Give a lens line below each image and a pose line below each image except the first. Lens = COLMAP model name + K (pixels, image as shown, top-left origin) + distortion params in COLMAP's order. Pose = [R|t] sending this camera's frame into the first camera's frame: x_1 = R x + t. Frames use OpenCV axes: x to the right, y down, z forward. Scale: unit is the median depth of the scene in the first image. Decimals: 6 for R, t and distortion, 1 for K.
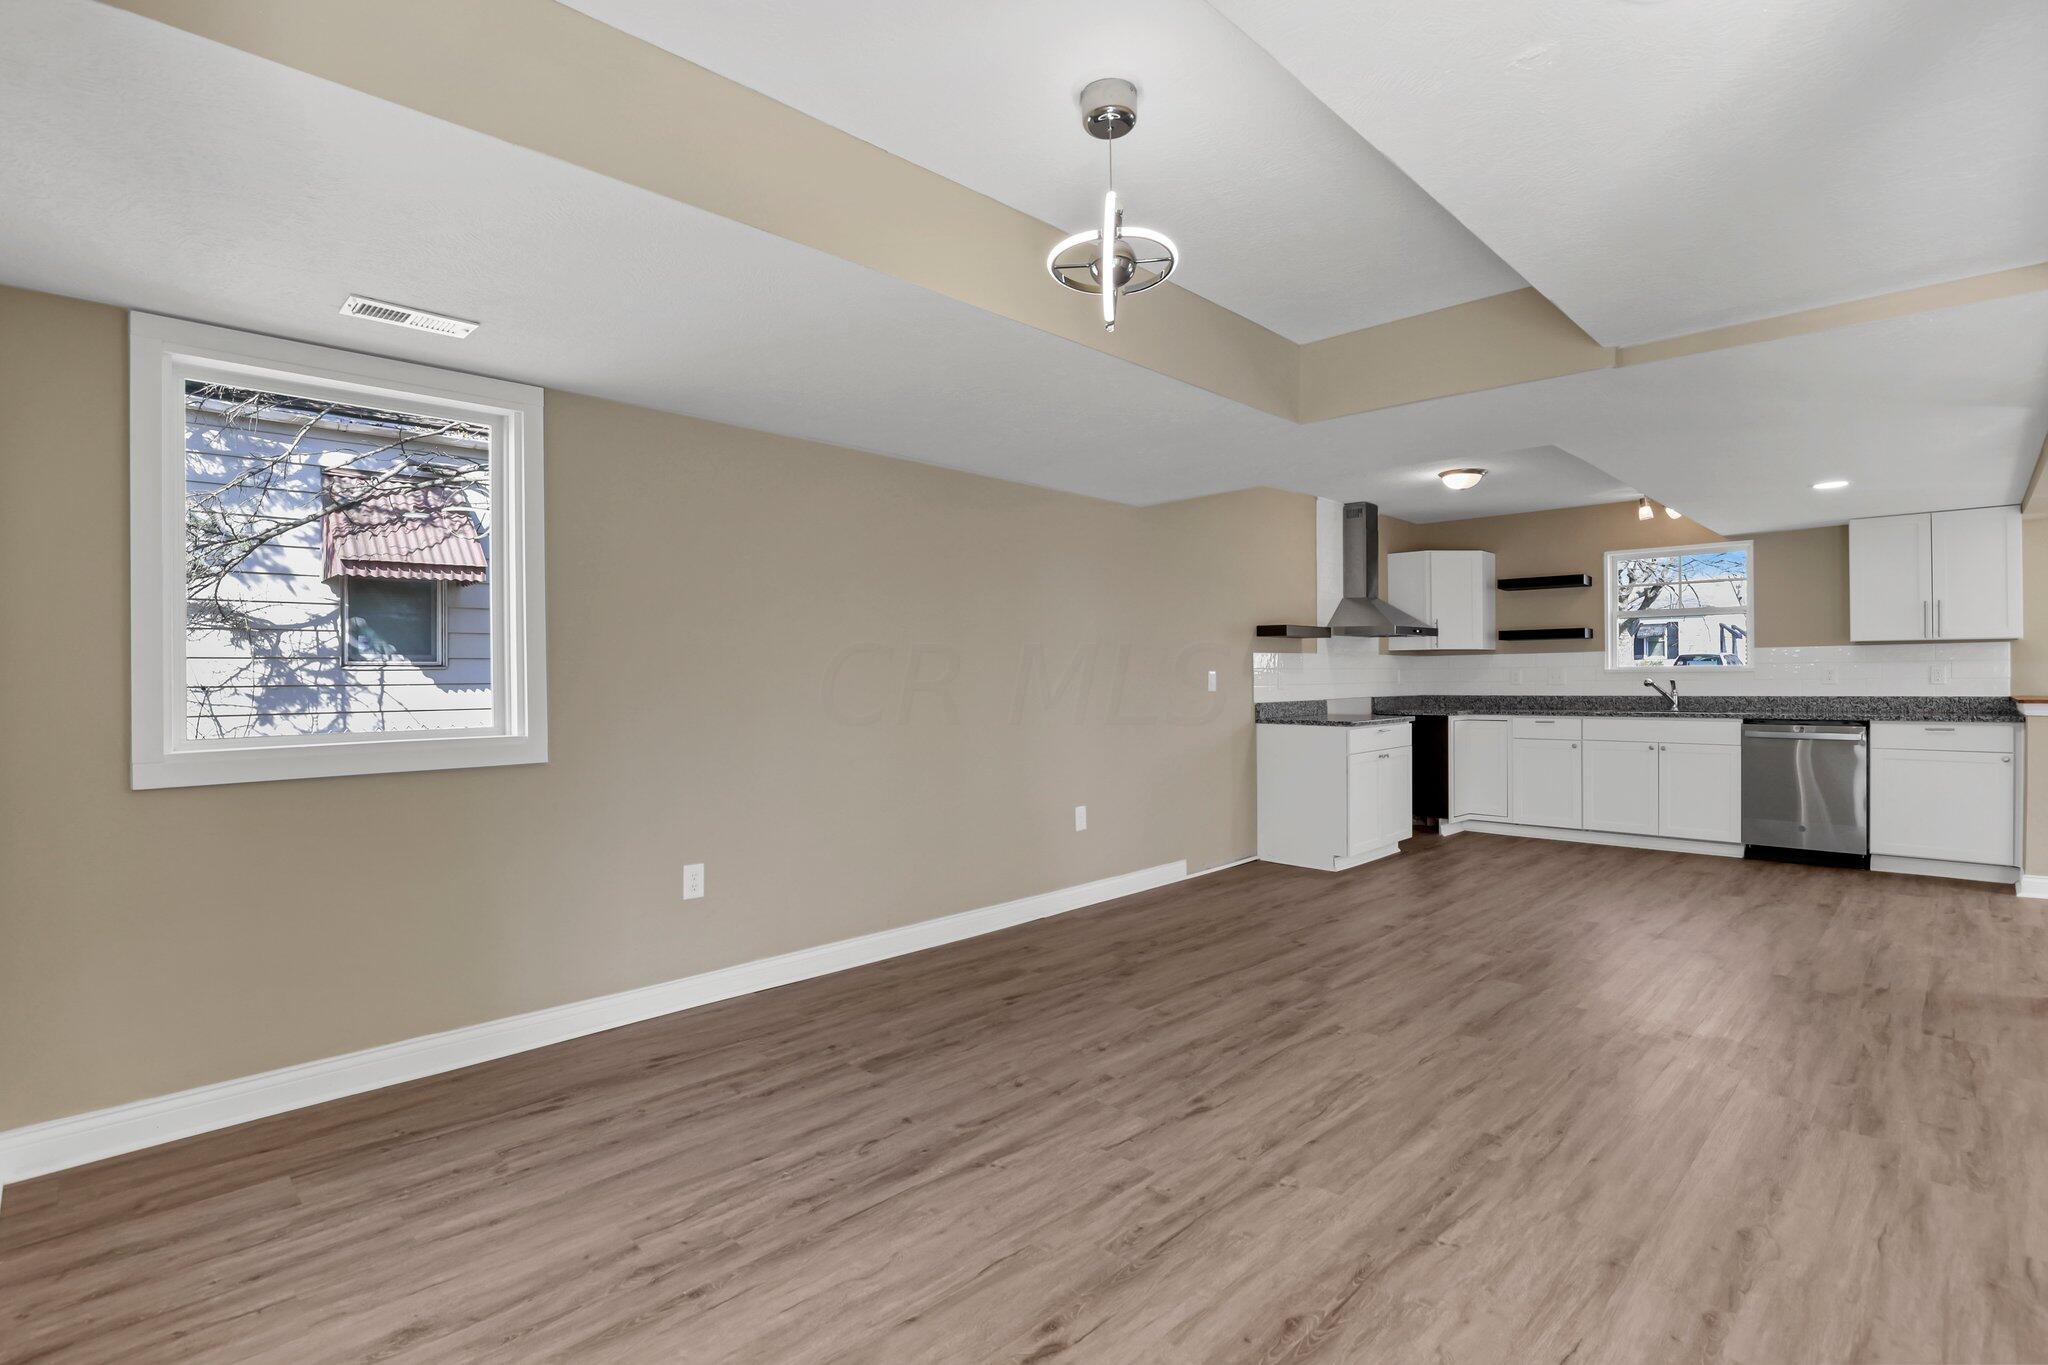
lens RADIAL K [[982.3, 0, 1024.0], [0, 982.3, 682.5], [0, 0, 1]] dist [-0.029111, 0.002014]
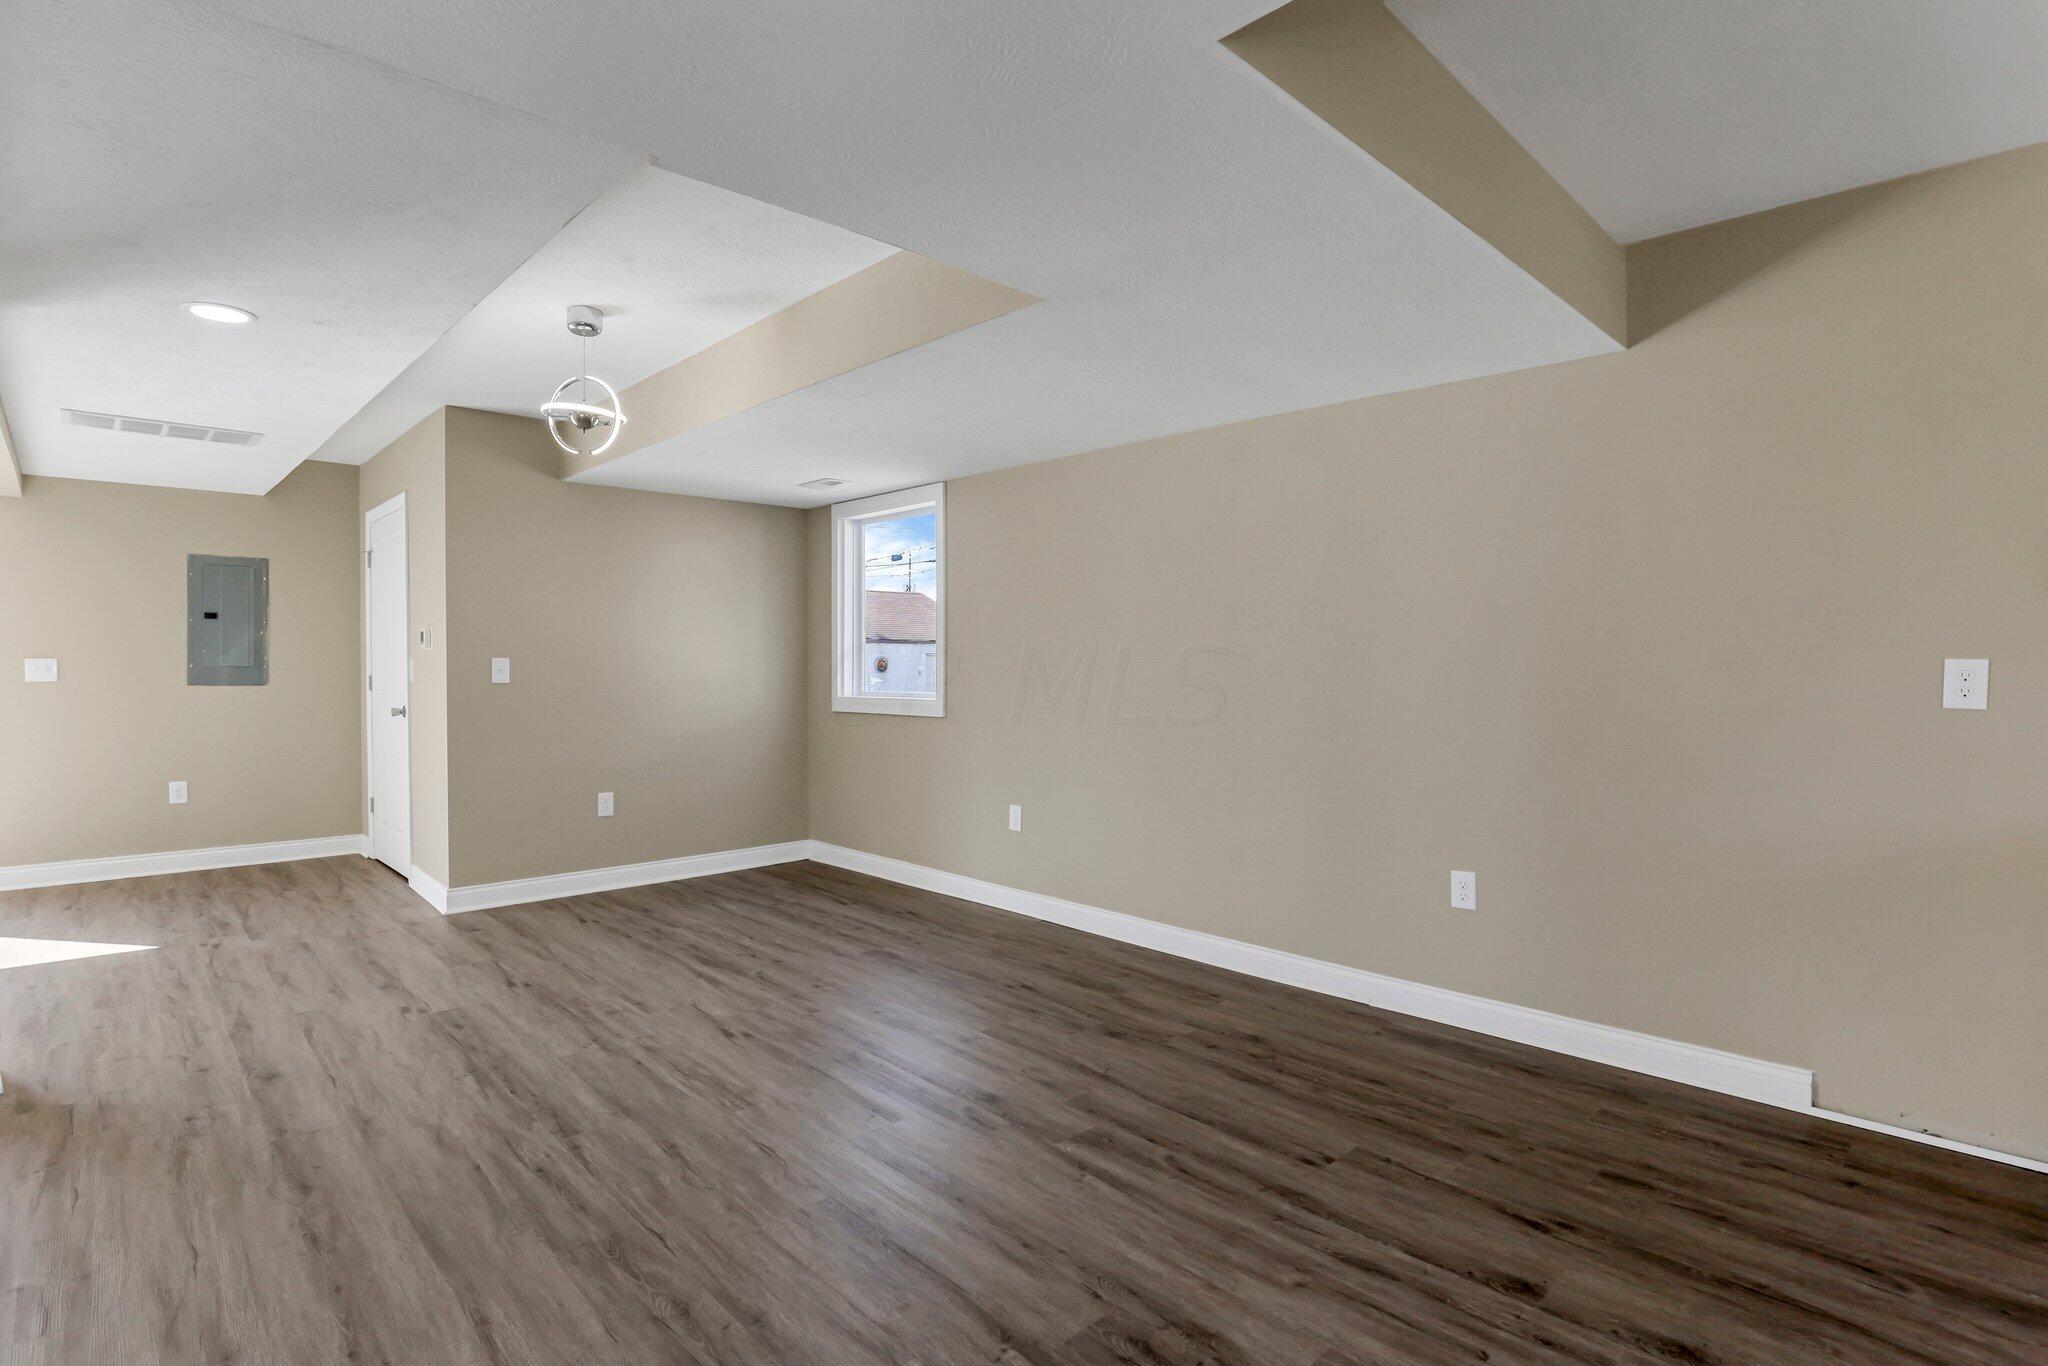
lens RADIAL K [[1029.8, 0, 1020.3], [0, 1029.8, 652.4], [0, 0, 1]] dist [-0.023631, -0.000400]
pose [[-0.046730, -0.005641, -0.998892, 1.305923], [-0.004897, 0.999973, -0.005418, -0.019717], [0.998896, 0.004639, -0.046756, 1.305090]]
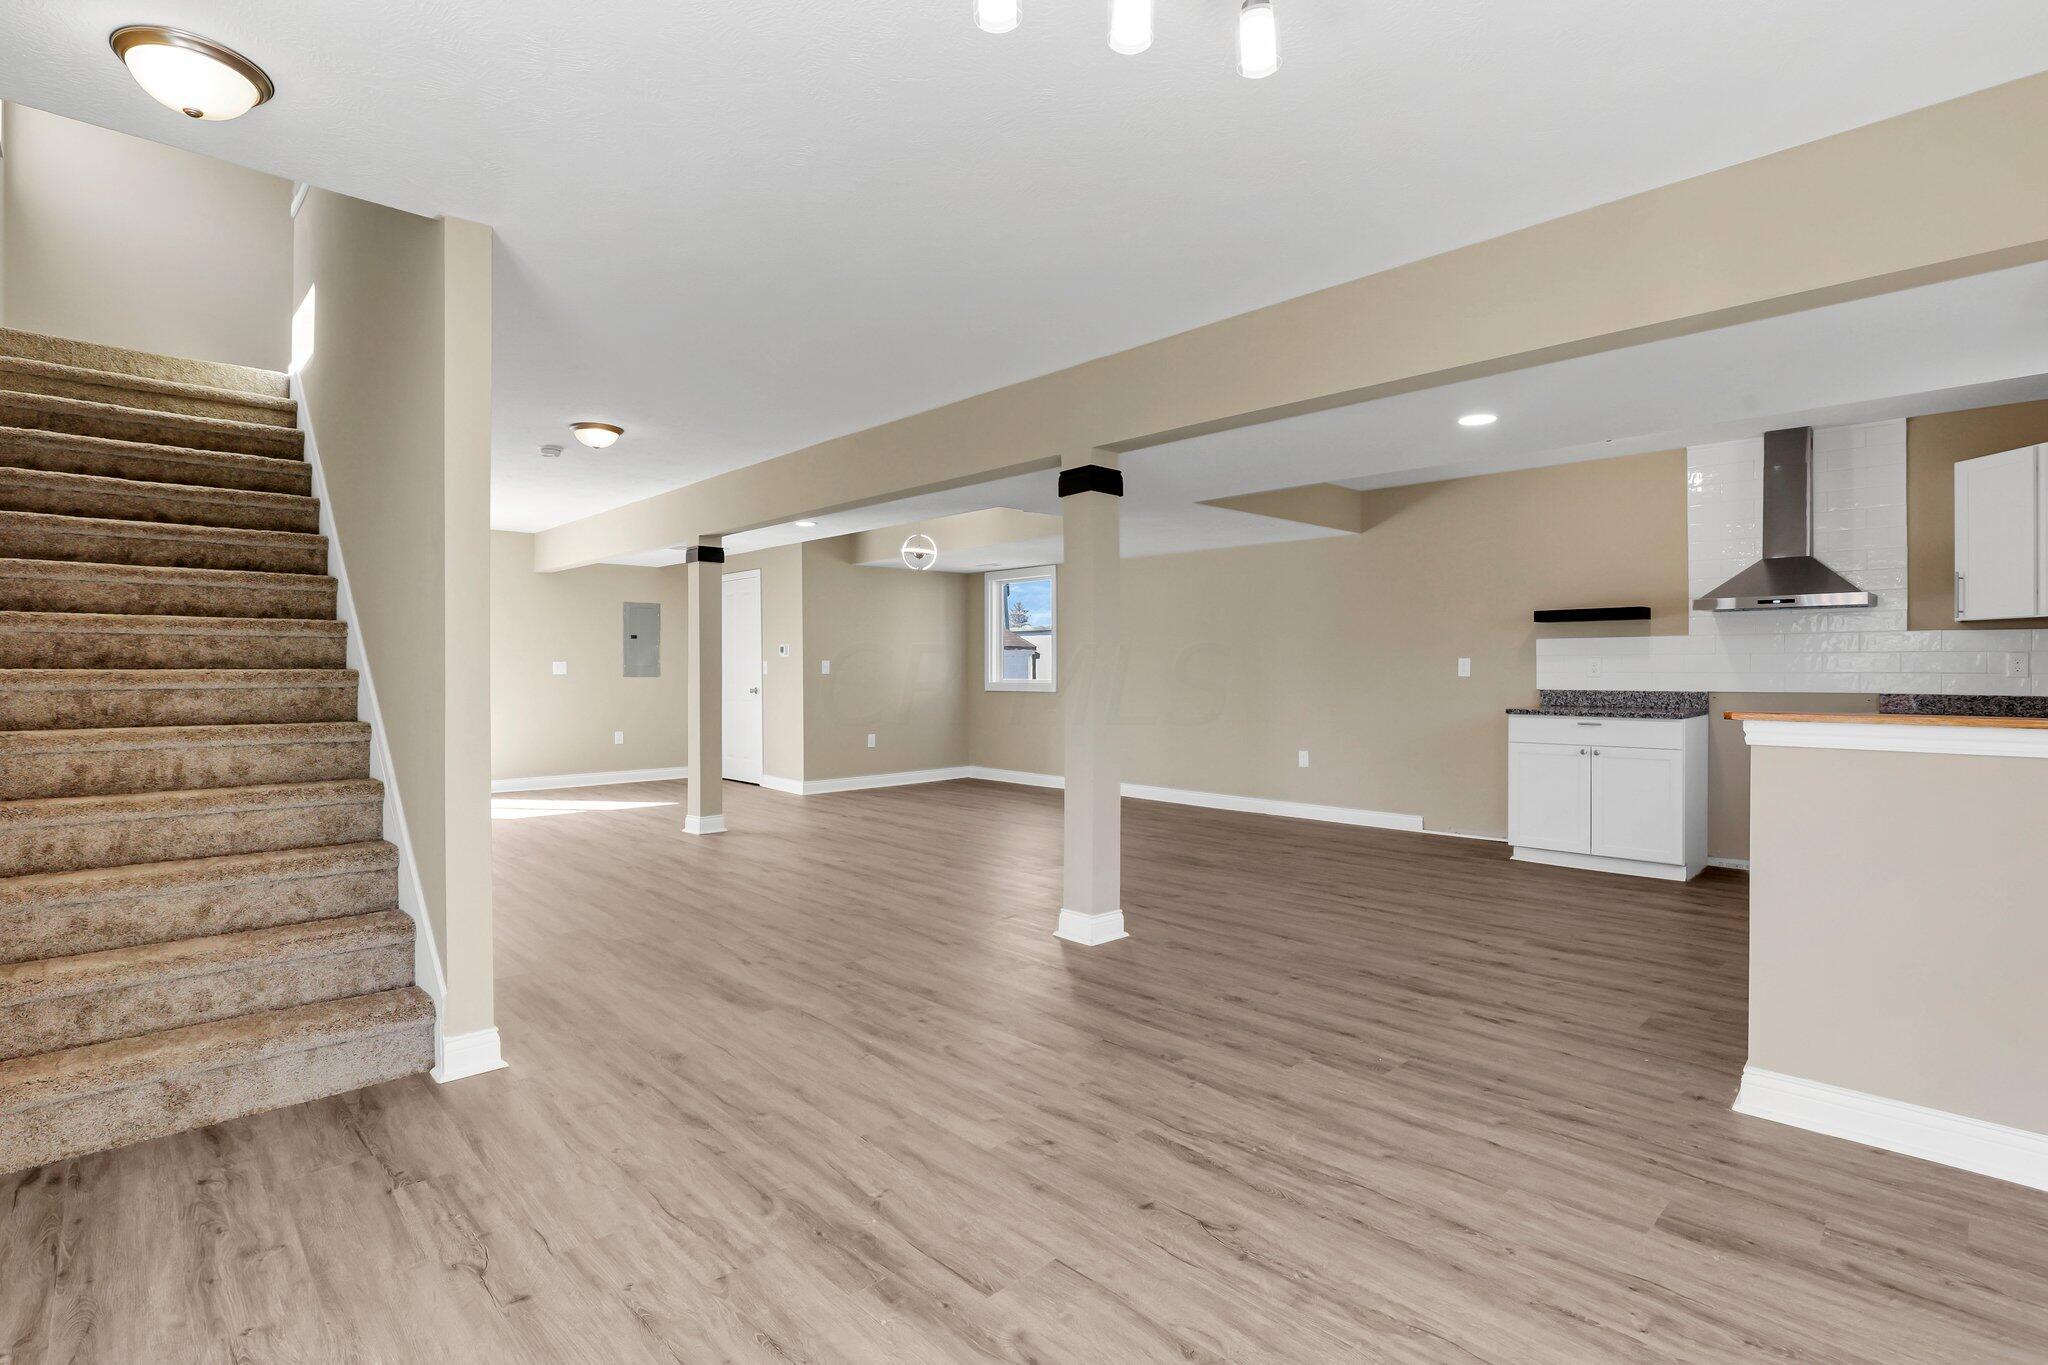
lens RADIAL K [[982.3, 0, 1024.0], [0, 982.3, 682.5], [0, 0, 1]] dist [-0.029111, 0.002014]
pose [[-0.061815, 0.019406, -0.997899, 2.719757], [-0.003080, 0.999802, 0.019634, -0.009291], [0.998083, 0.004287, -0.061743, 1.173883]]
